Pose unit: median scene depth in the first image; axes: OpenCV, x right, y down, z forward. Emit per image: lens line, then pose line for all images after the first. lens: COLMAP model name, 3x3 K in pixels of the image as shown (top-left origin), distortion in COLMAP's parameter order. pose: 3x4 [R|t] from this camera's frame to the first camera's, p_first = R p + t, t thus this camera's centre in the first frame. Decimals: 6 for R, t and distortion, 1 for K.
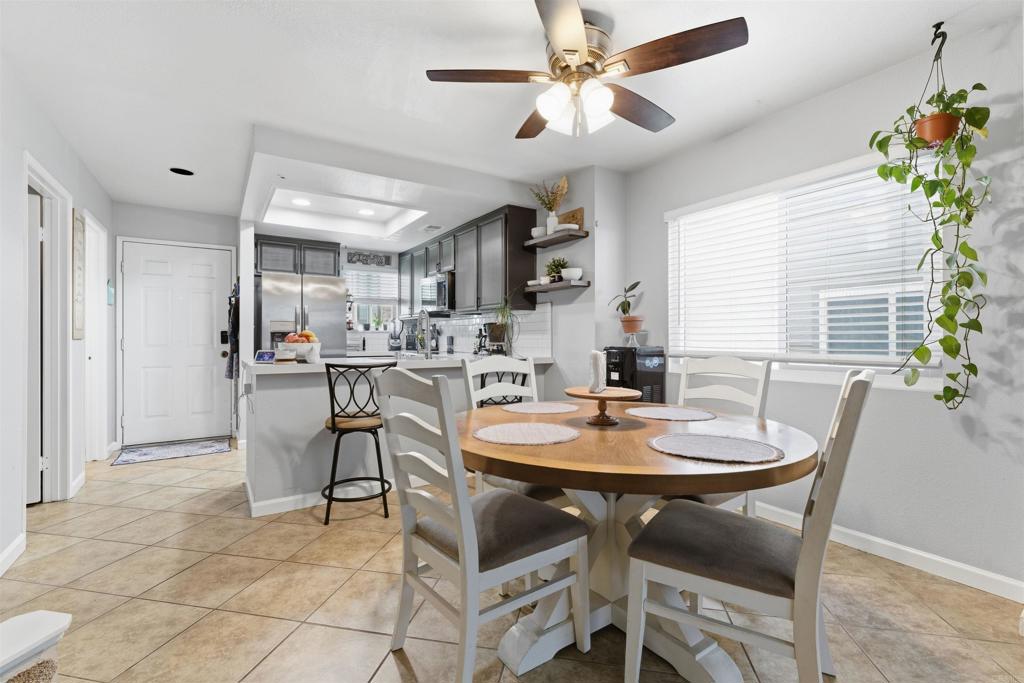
lens RADIAL K [[455.4, 0, 507.9], [0, 455.4, 339.4], [0, 0, 1]] dist [-0.007692, 0.003168]
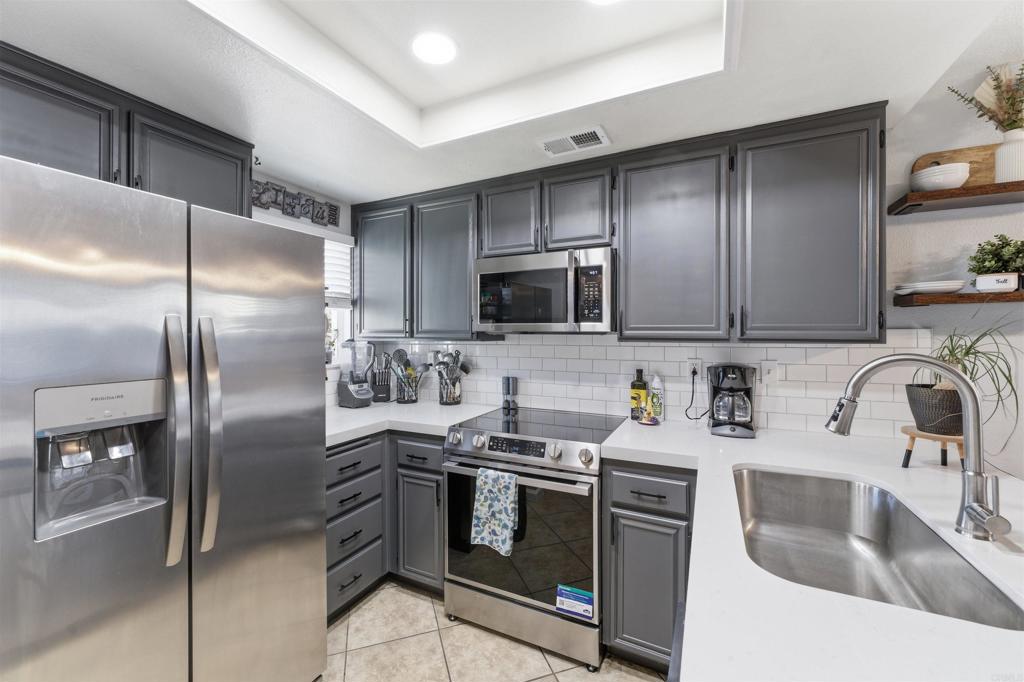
lens RADIAL K [[404.8, 0, 516.1], [0, 404.8, 335.3], [0, 0, 1]] dist [-0.007122, 0.000976]
pose [[0.859409, 0.002646, 0.511282, -1.070002], [-0.000948, 0.999993, -0.003580, -0.159202], [-0.511288, 0.002592, 0.859405, 1.829439]]
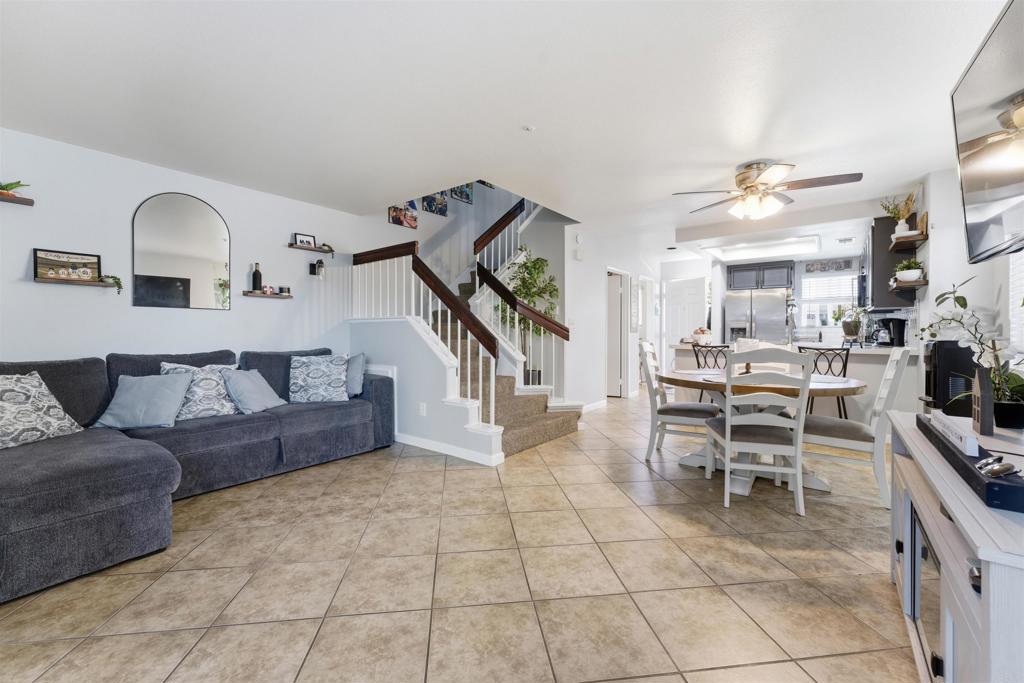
lens RADIAL K [[404.8, 0, 506.9], [0, 404.8, 335.0], [0, 0, 1]] dist [-0.007122, 0.000976]
pose [[0.305921, 0.010028, -0.952004, 1.518960], [-0.003551, 0.999950, 0.009392, -0.004449], [0.952050, 0.000507, 0.305941, -0.466807]]
